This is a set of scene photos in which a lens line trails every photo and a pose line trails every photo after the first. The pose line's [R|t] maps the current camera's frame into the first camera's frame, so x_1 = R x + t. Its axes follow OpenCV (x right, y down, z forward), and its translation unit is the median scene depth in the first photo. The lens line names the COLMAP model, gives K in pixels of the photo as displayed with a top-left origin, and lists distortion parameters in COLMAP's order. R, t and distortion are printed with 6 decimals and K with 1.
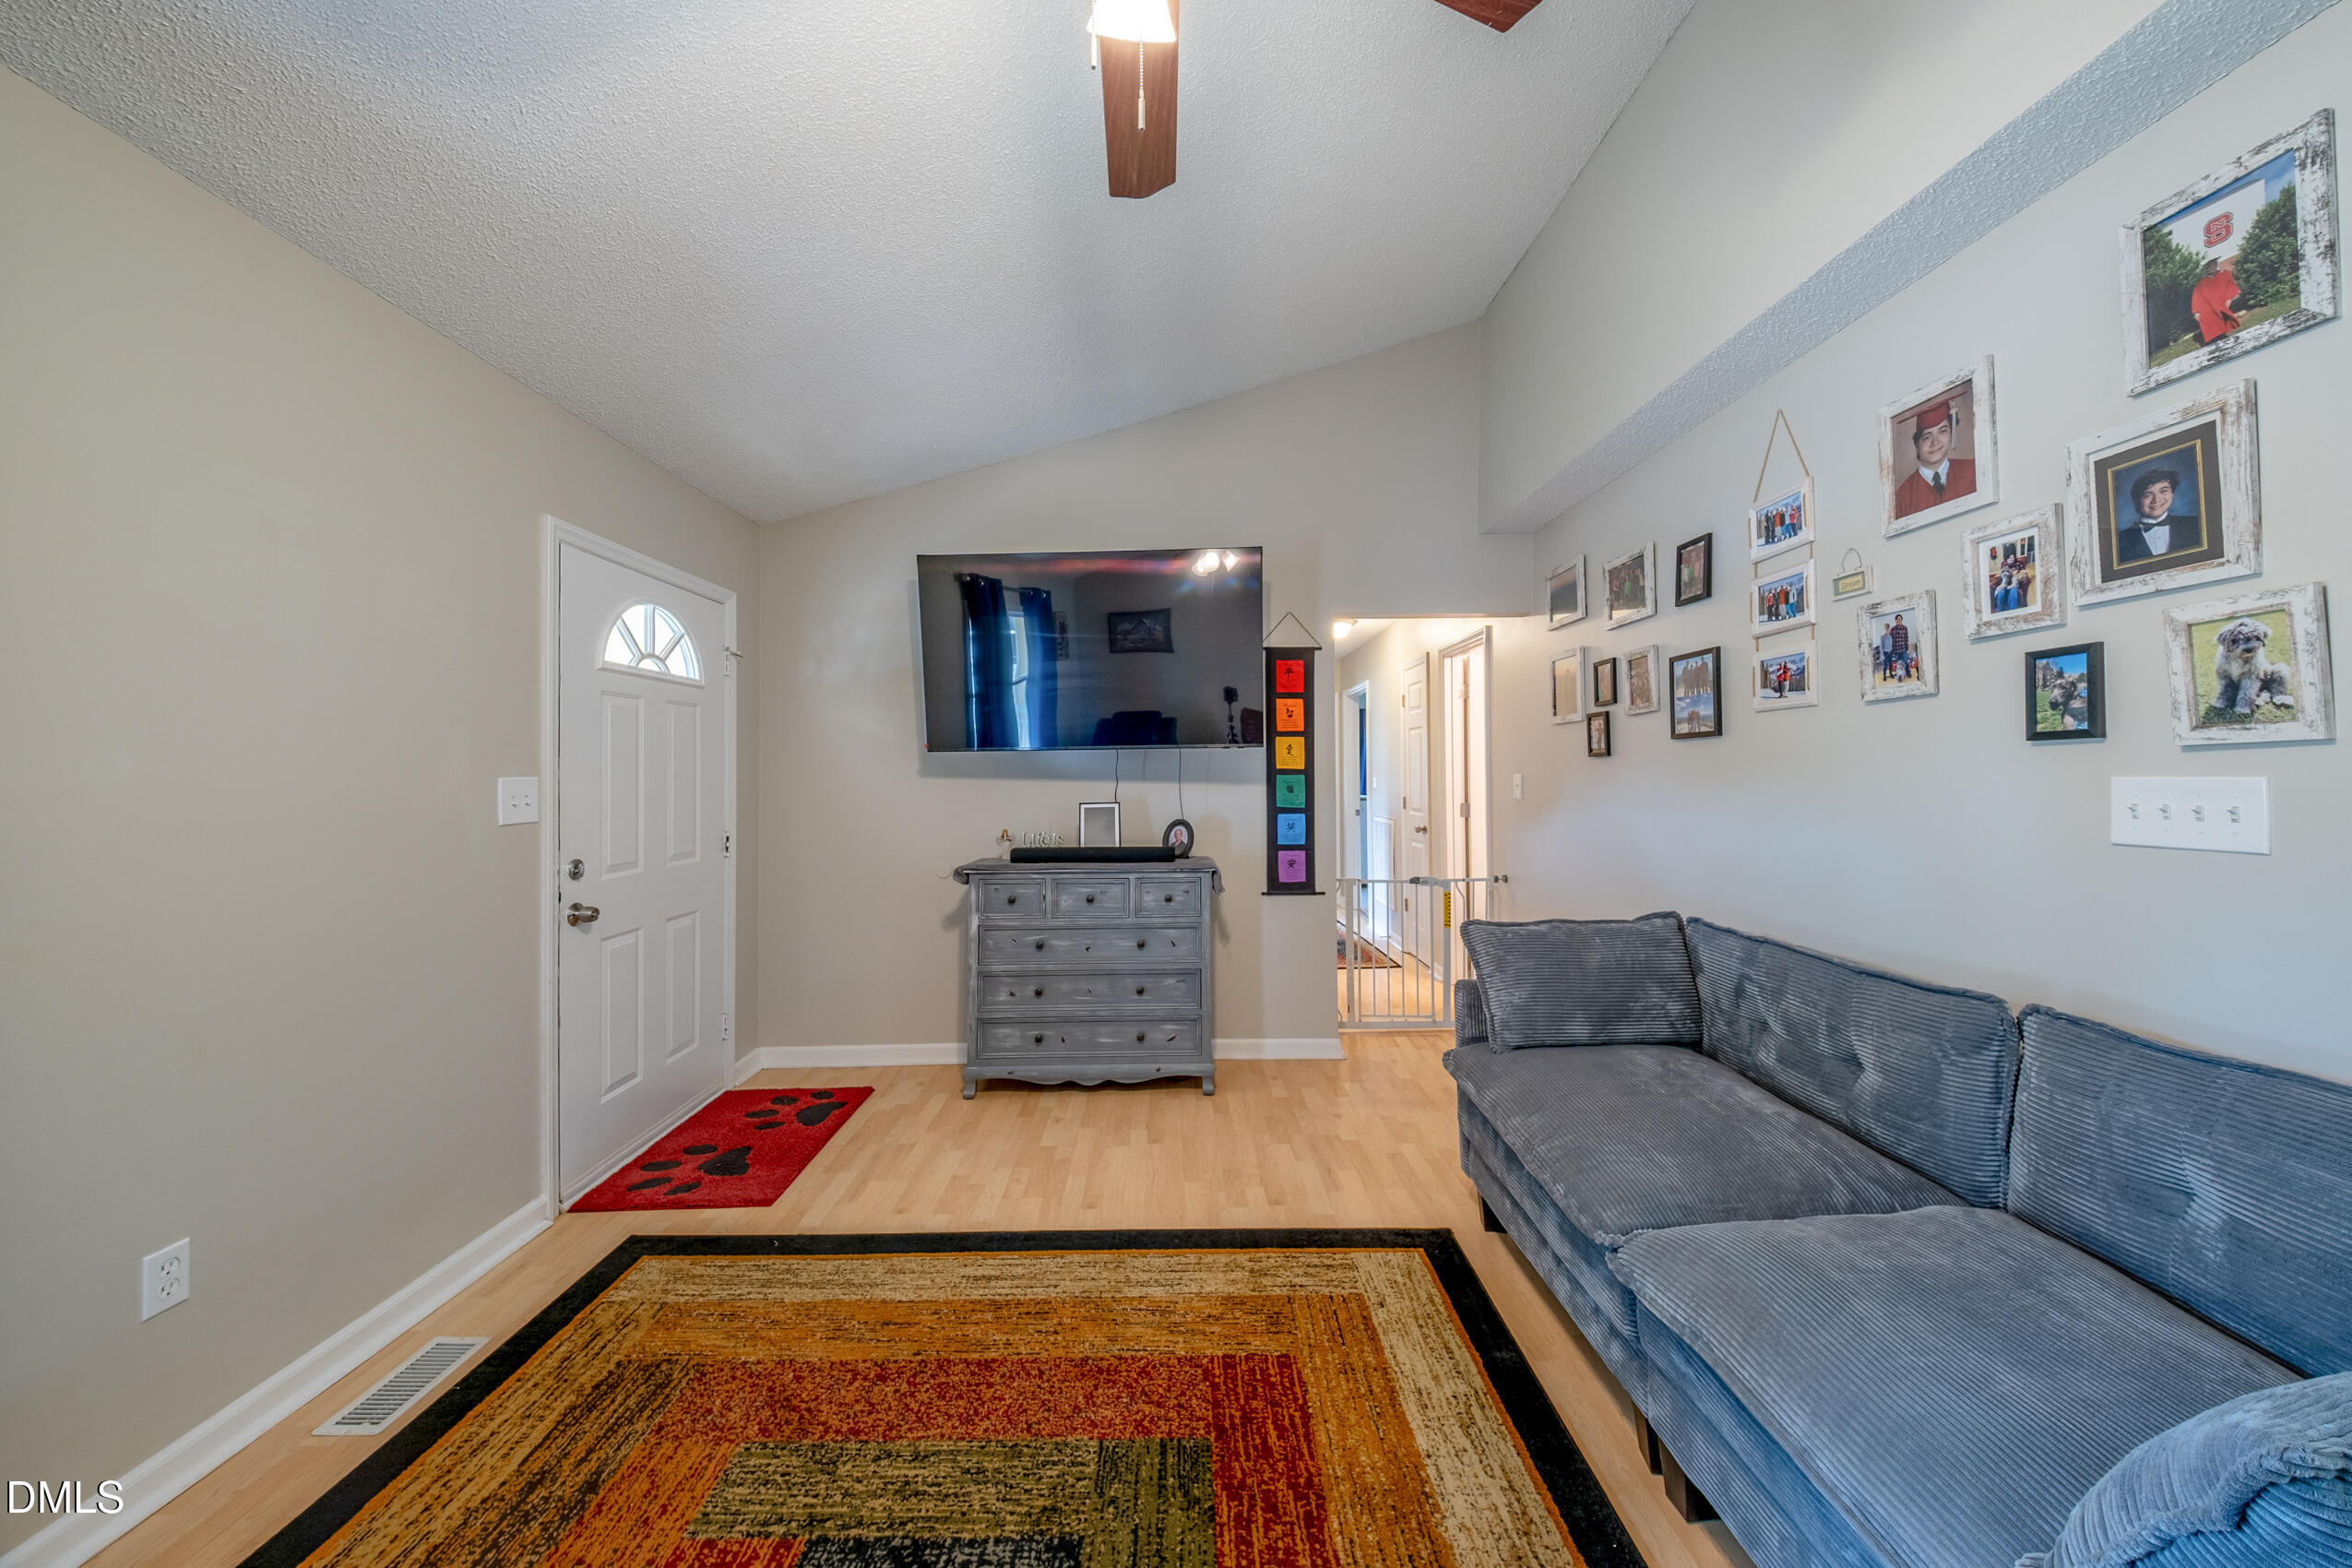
lens RADIAL K [[790.5, 0, 1205.6], [0, 790.5, 755.8], [0, 0, 1]] dist [0.004195, -0.004994]
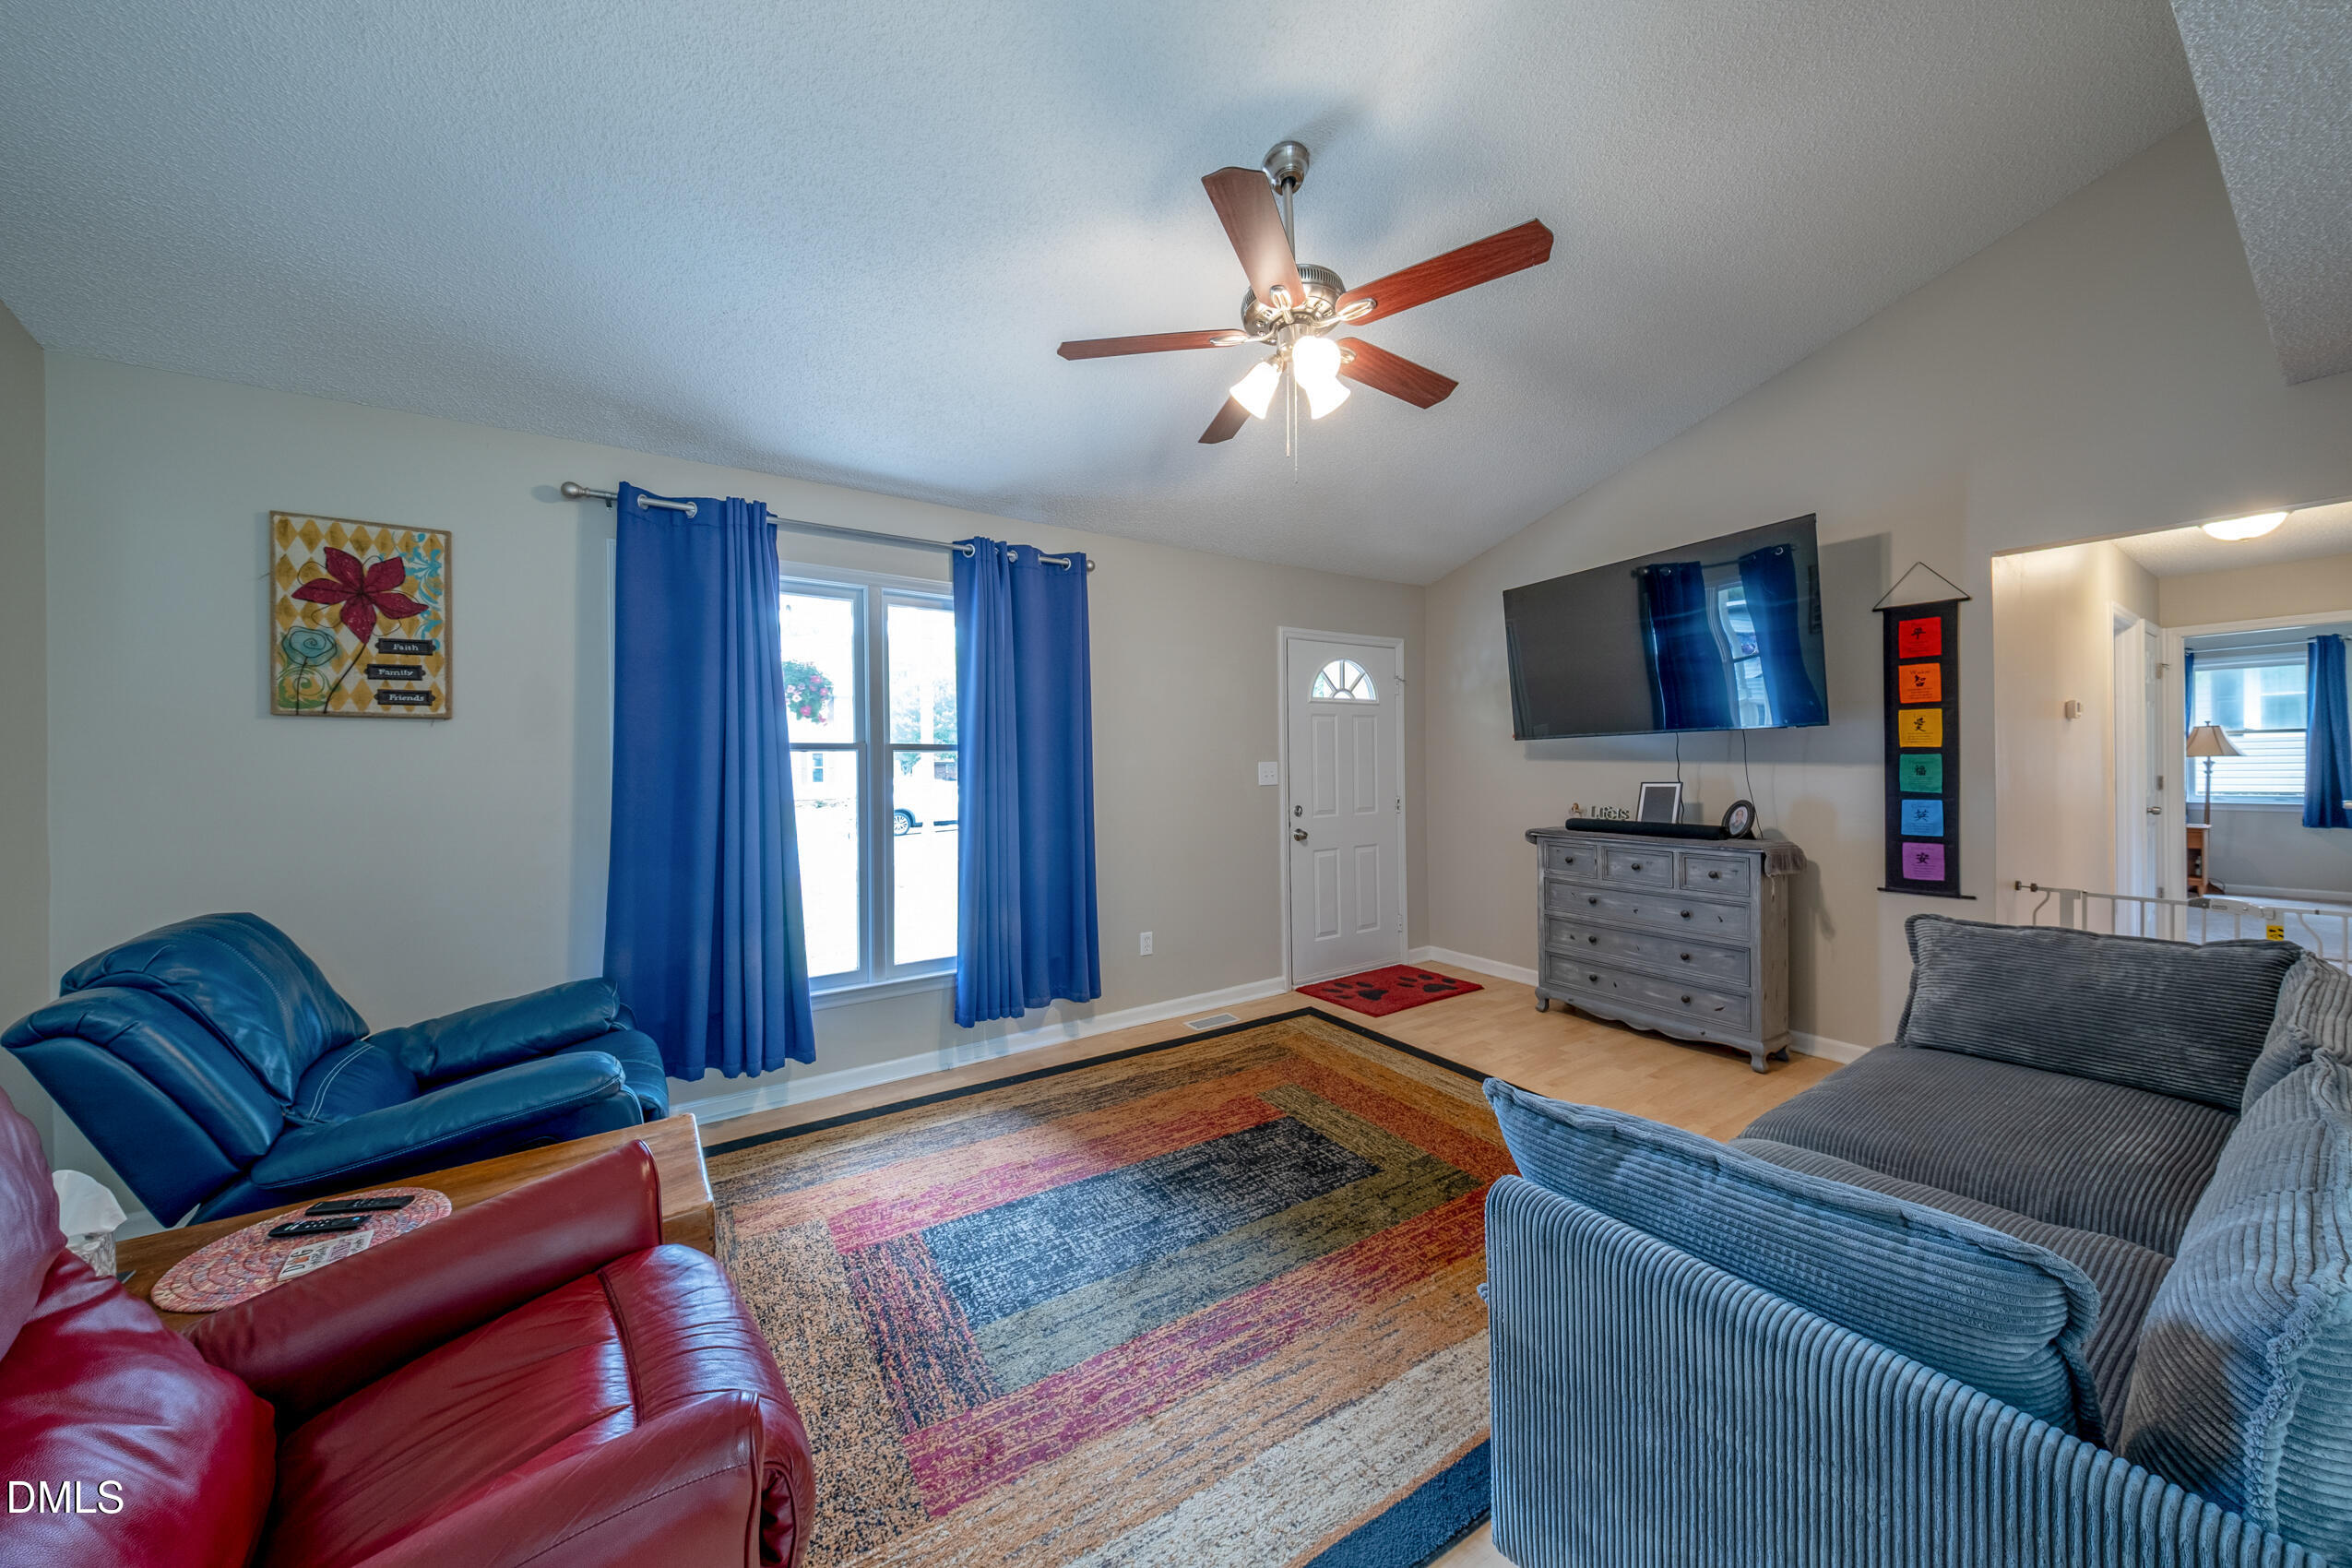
lens RADIAL K [[790.5, 0, 1181.8], [0, 790.5, 764.0], [0, 0, 1]] dist [0.004195, -0.004994]
pose [[0.507683, -0.005565, -0.861526, 0.554782], [0.029966, 0.999488, 0.011202, 0.001777], [0.861023, -0.031504, 0.507590, -0.147491]]
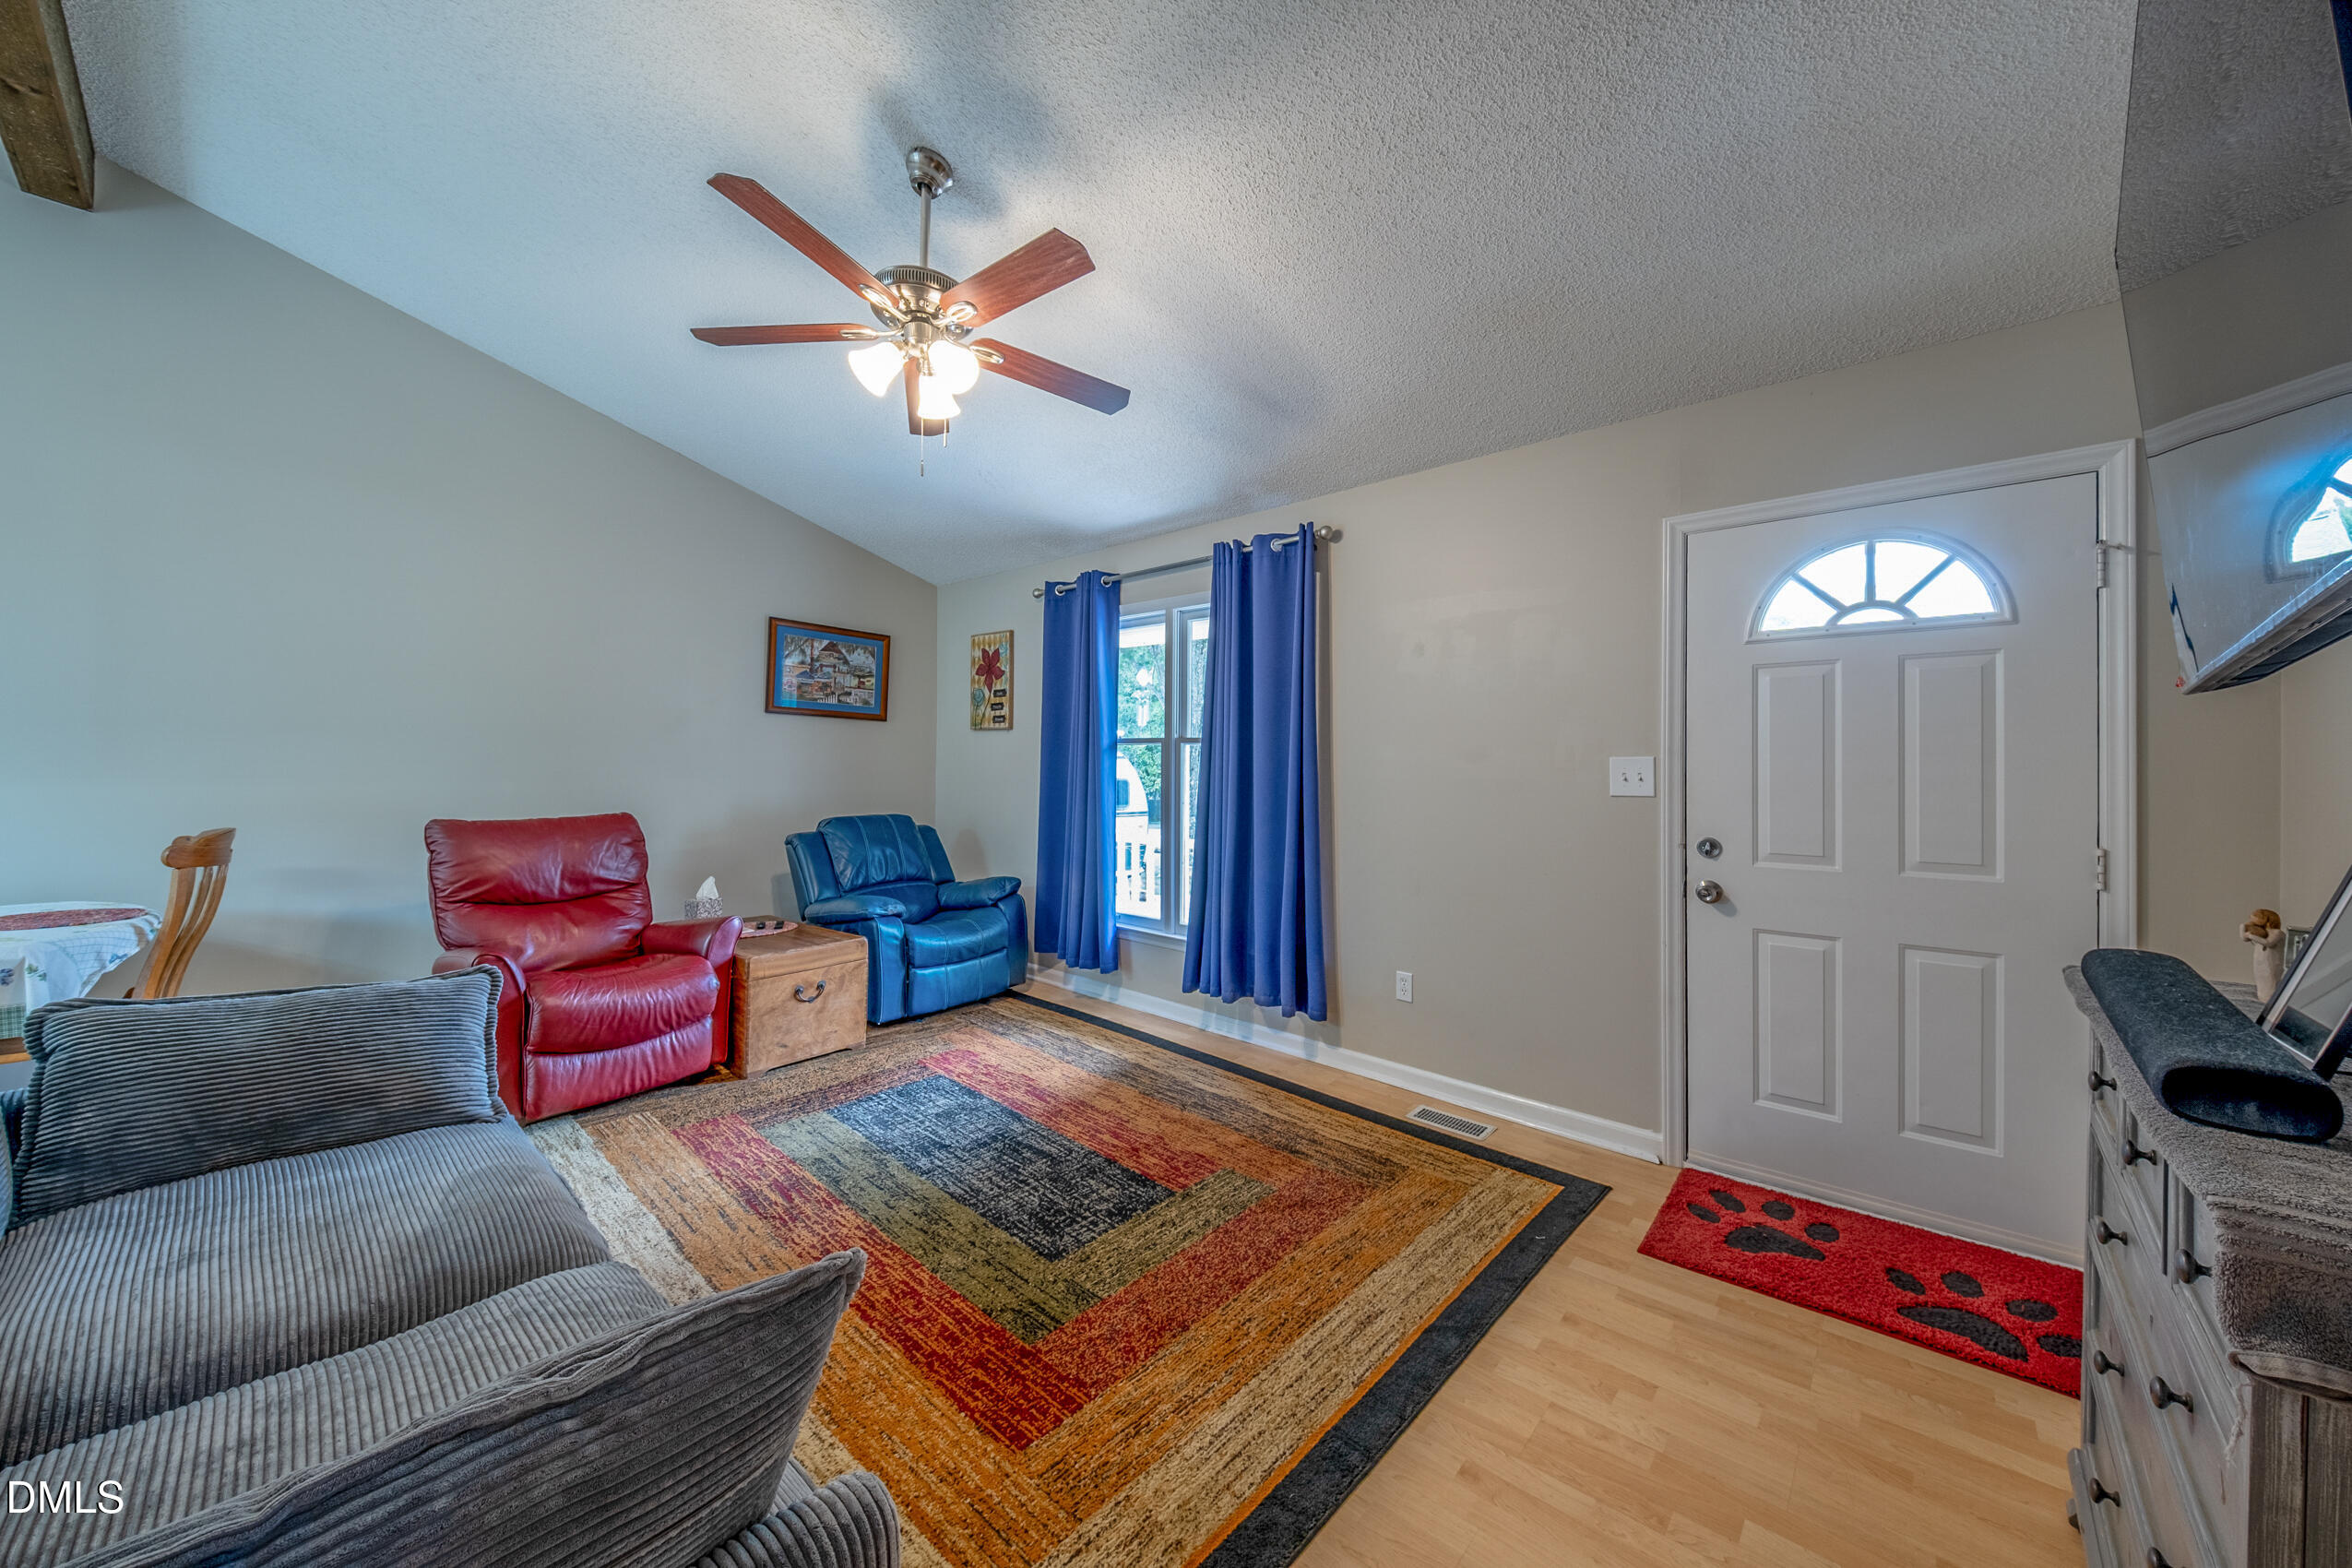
lens RADIAL K [[790.5, 0, 1154.5], [0, 790.5, 754.2], [0, 0, 1]] dist [0.004195, -0.004994]
pose [[-0.696418, -0.010158, -0.717564, 0.359112], [0.010517, 0.999648, -0.024358, 0.034299], [0.717559, -0.024510, -0.696066, 1.003318]]
